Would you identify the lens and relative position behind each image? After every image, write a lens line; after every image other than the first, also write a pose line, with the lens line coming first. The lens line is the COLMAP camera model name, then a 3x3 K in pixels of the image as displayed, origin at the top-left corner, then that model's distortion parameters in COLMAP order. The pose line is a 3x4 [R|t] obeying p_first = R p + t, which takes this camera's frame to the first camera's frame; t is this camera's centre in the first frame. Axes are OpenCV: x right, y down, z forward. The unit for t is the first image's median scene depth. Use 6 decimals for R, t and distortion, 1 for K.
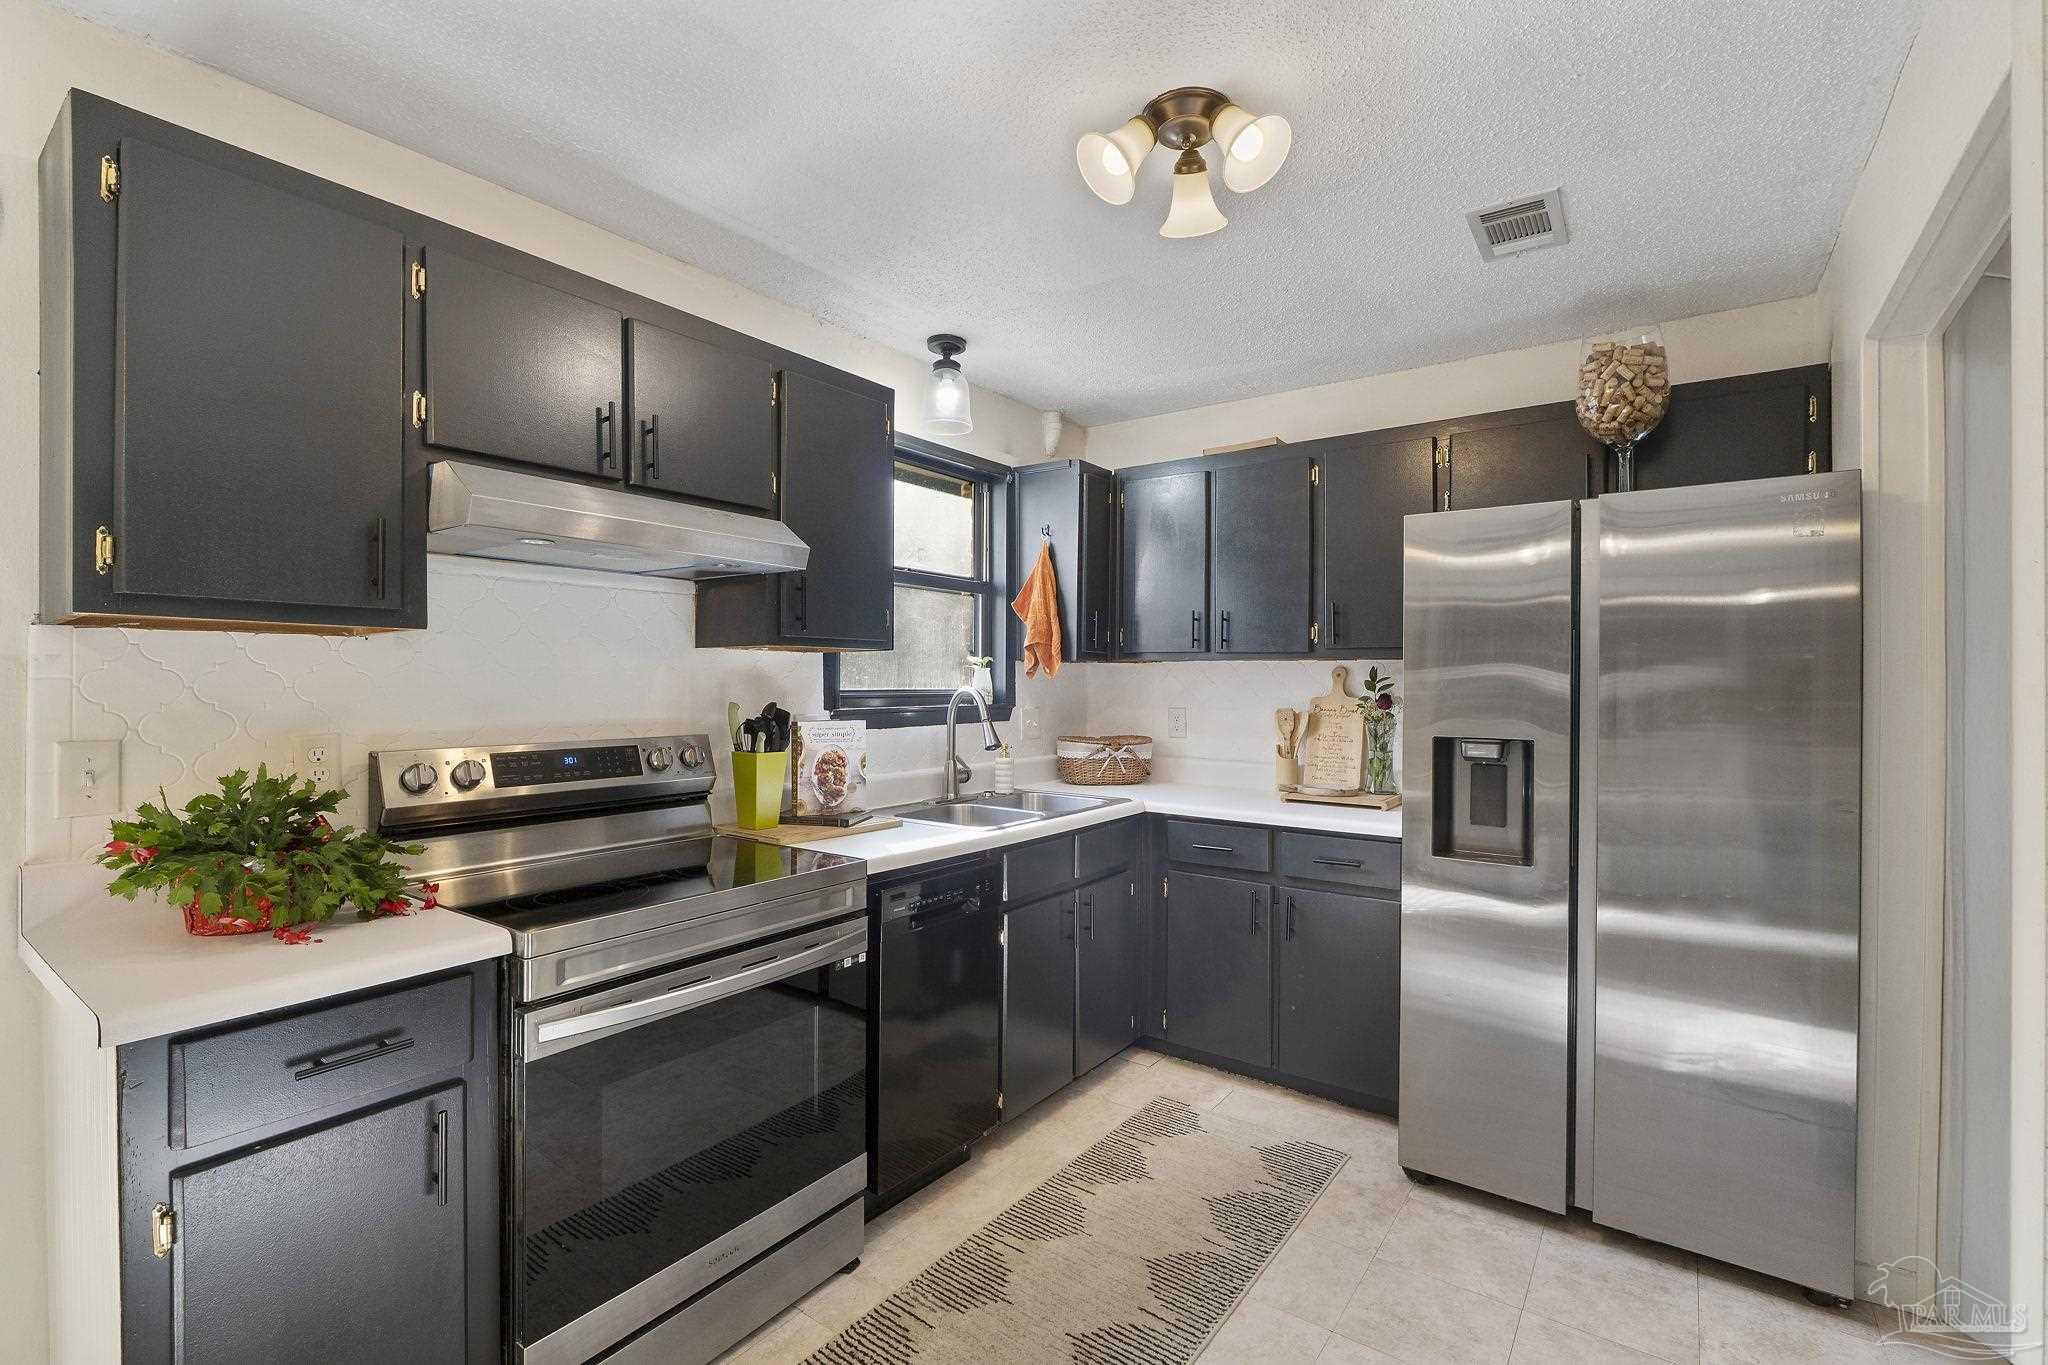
lens RADIAL K [[916.5, 0, 1033.9], [0, 916.5, 678.5], [0, 0, 1]] dist [-0.007805, -0.000050]
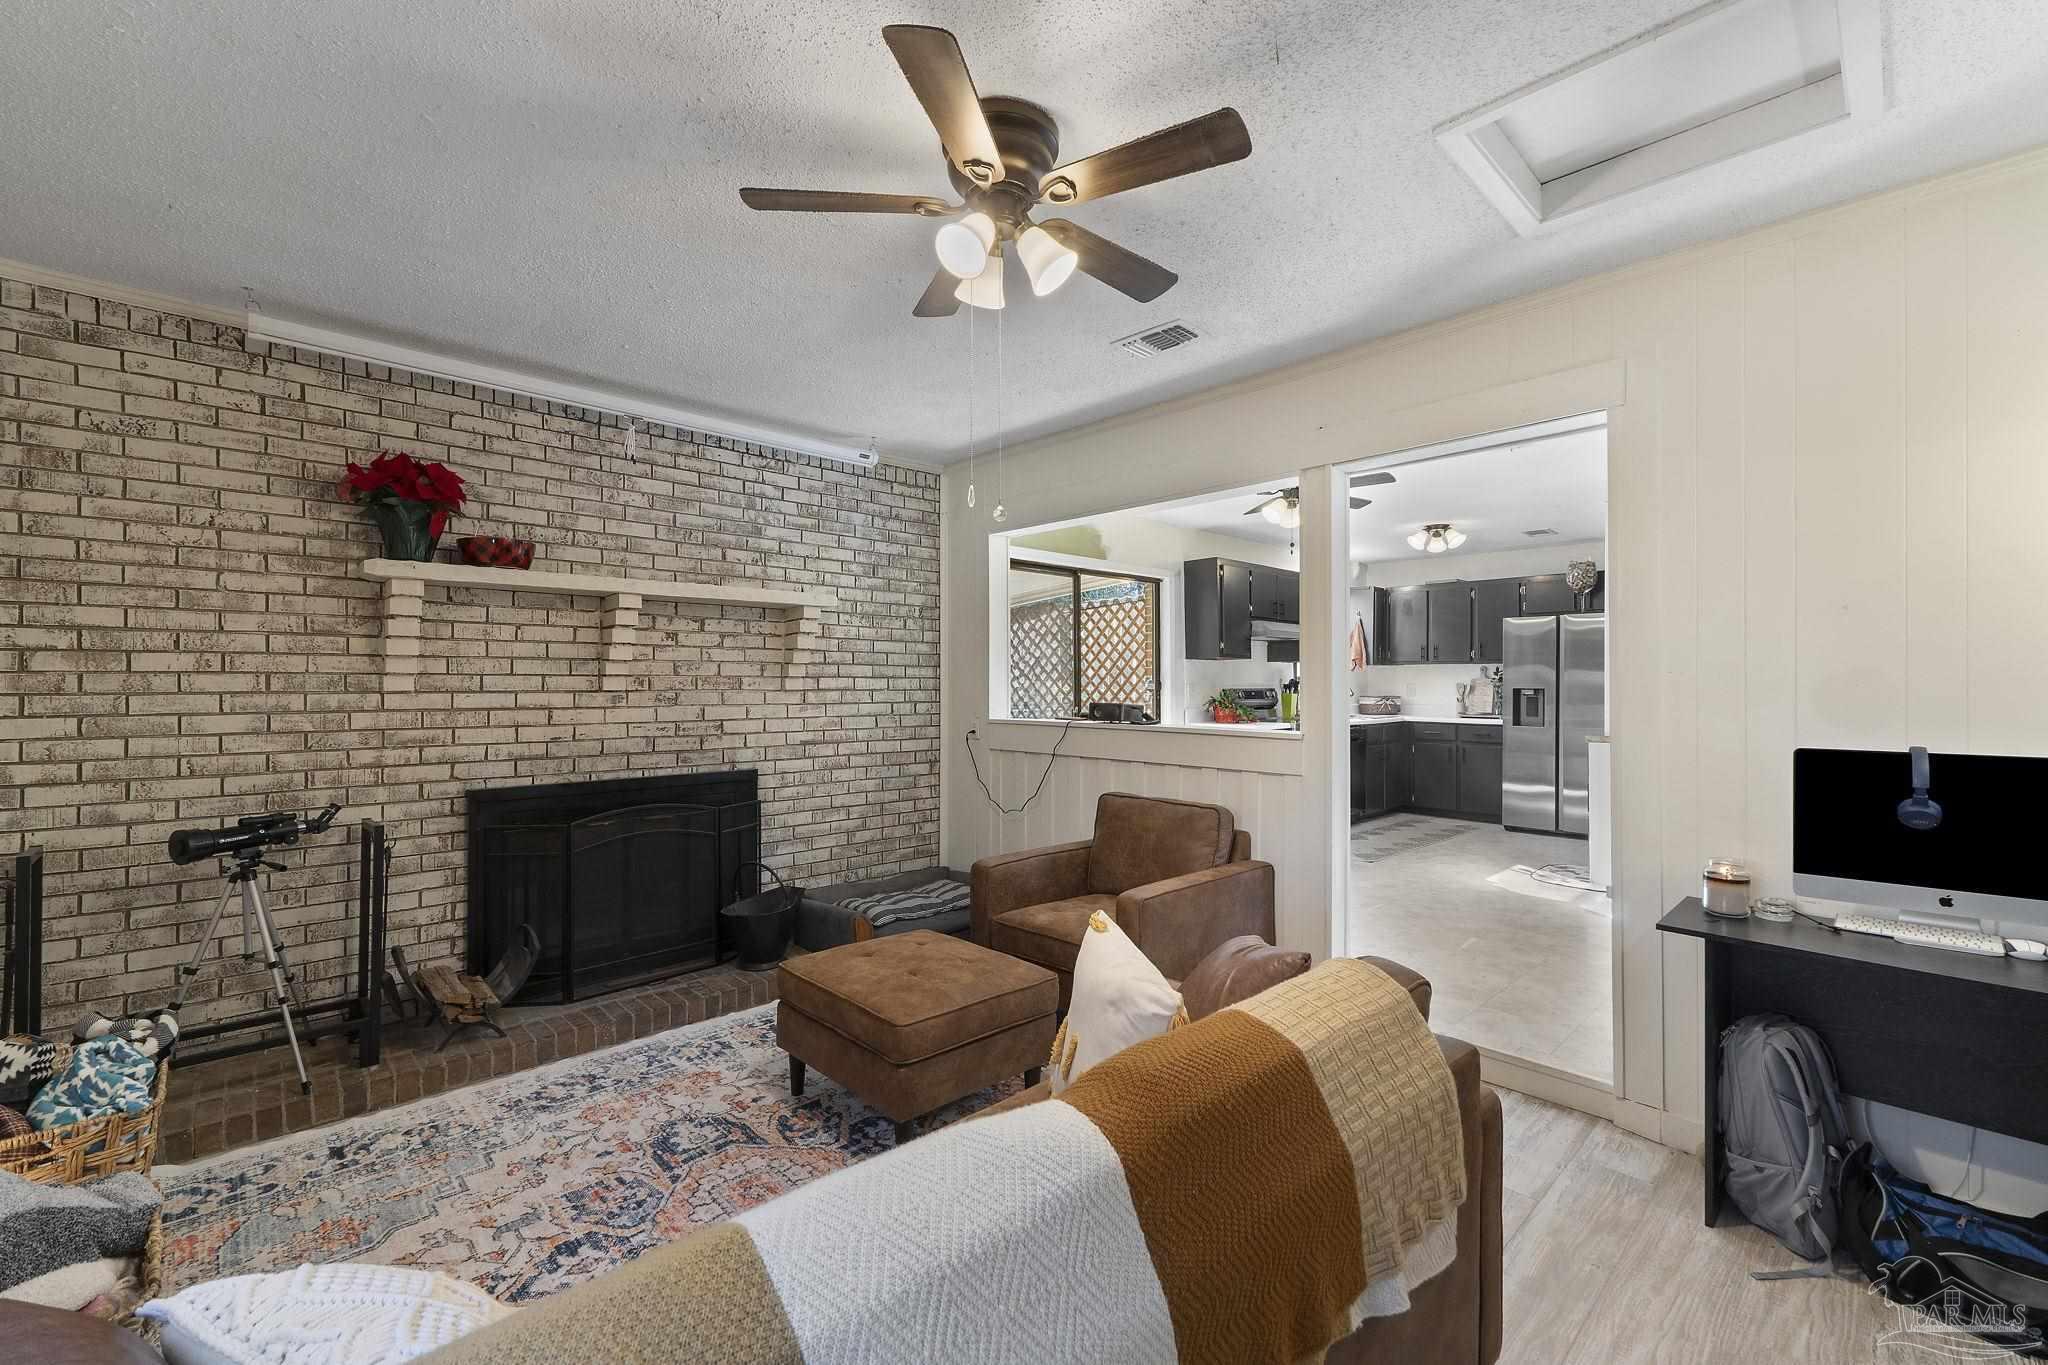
lens RADIAL K [[851.6, 0, 1025.6], [0, 851.6, 682.9], [0, 0, 1]] dist [0.000256, 0.000079]
pose [[0.982396, -0.002921, -0.186786, -0.618517], [0.003438, 0.999991, 0.002445, 0.030022], [0.186777, -0.003044, 0.982398, -2.039734]]
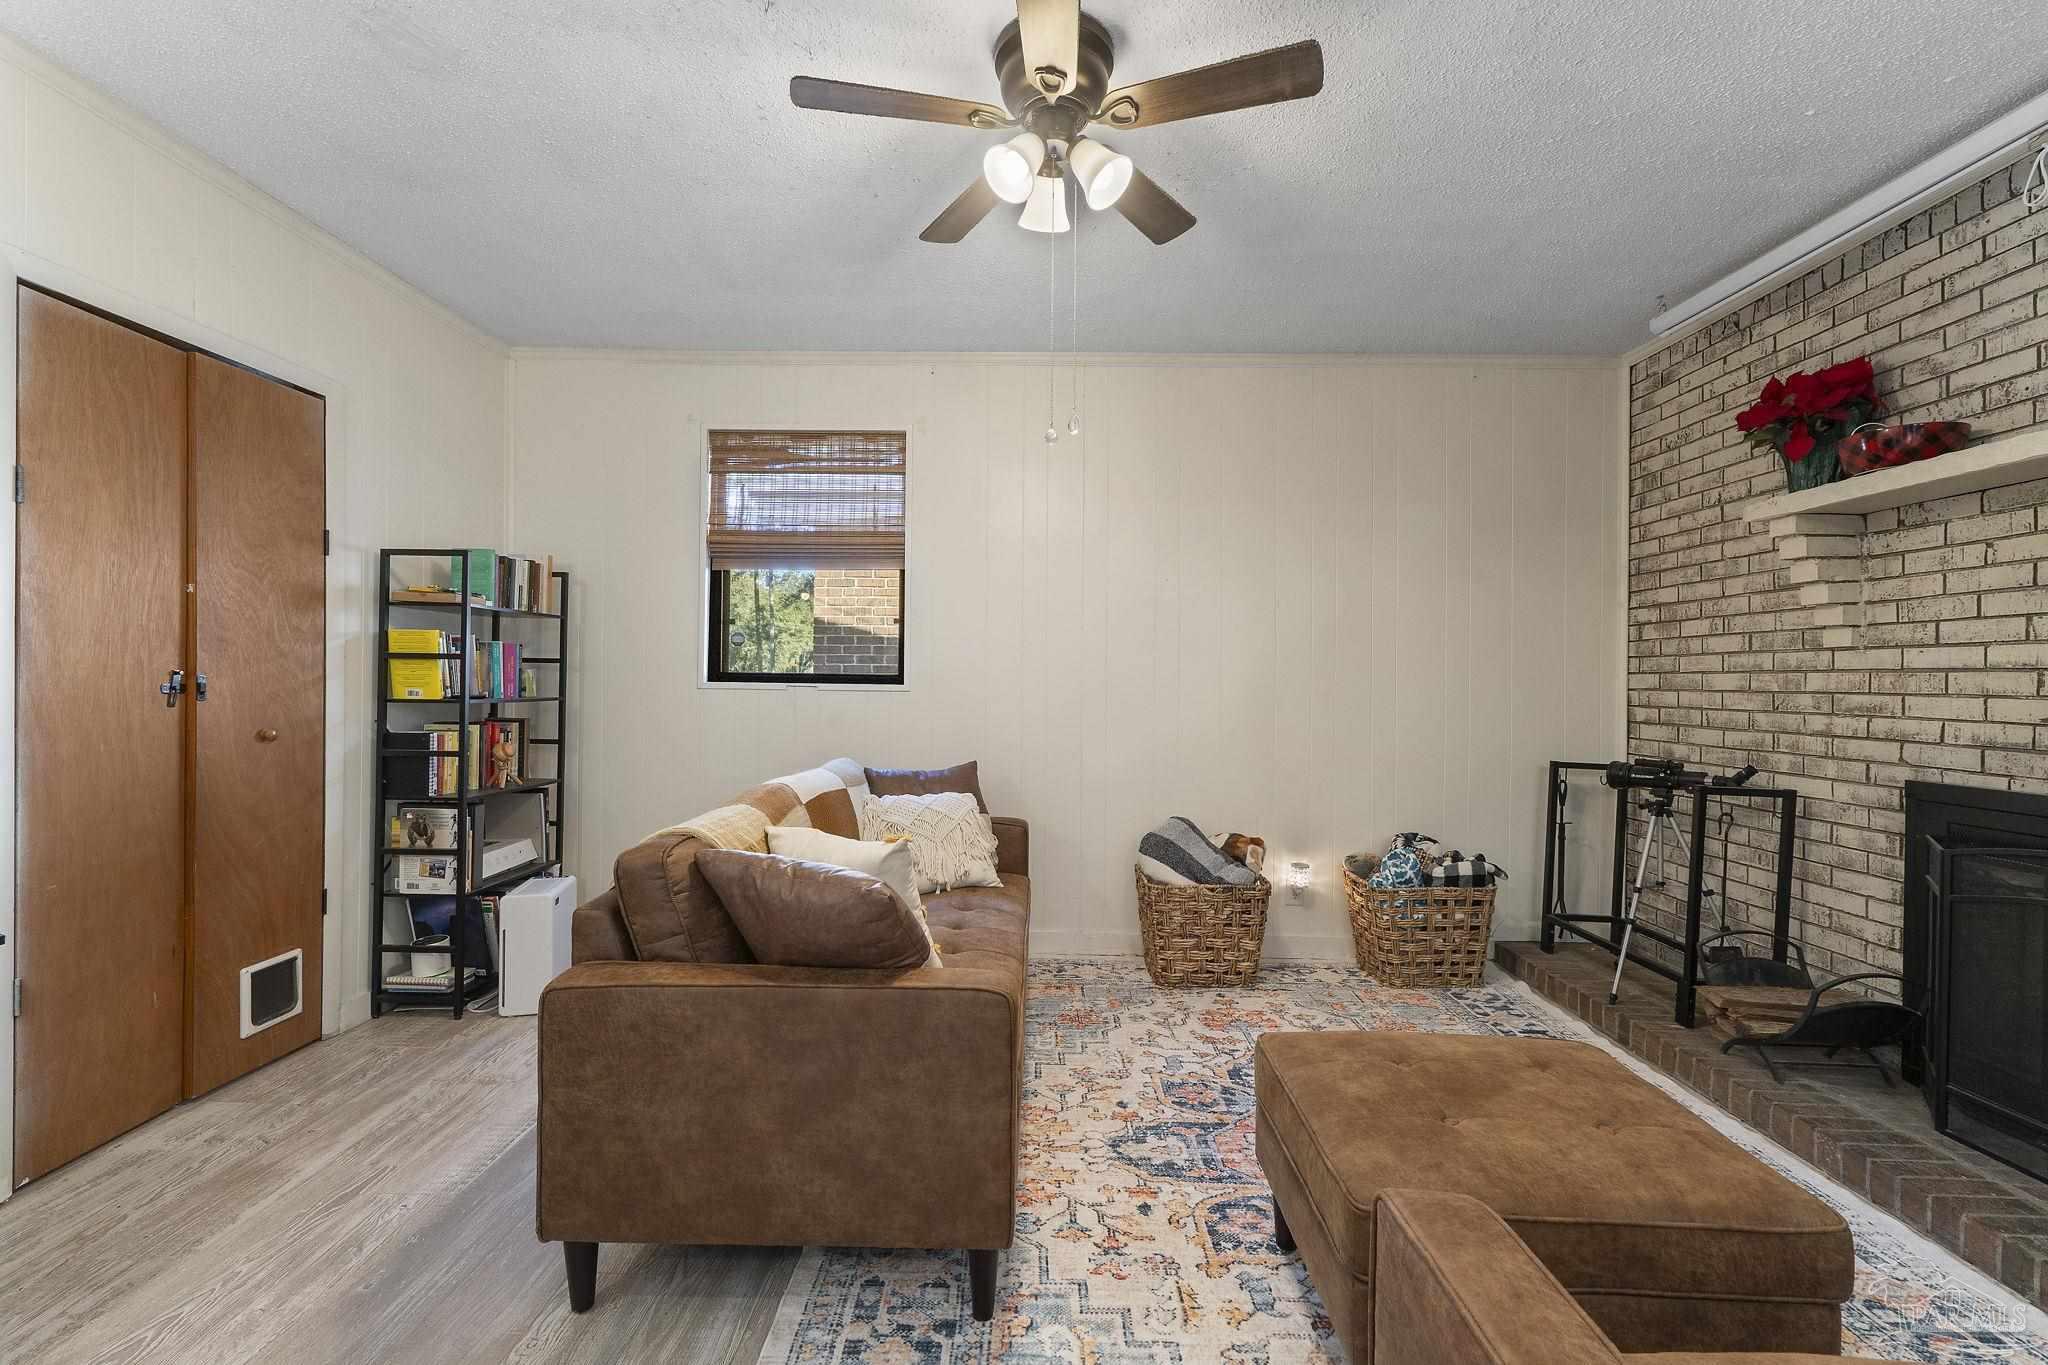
lens RADIAL K [[851.6, 0, 1019.3], [0, 851.6, 686.3], [0, 0, 1]] dist [0.000256, 0.000079]
pose [[-0.824329, -0.011365, -0.565997, -0.345717], [-0.015666, 0.999874, 0.002738, 0.100310], [0.565894, 0.011124, -0.824403, -0.735009]]
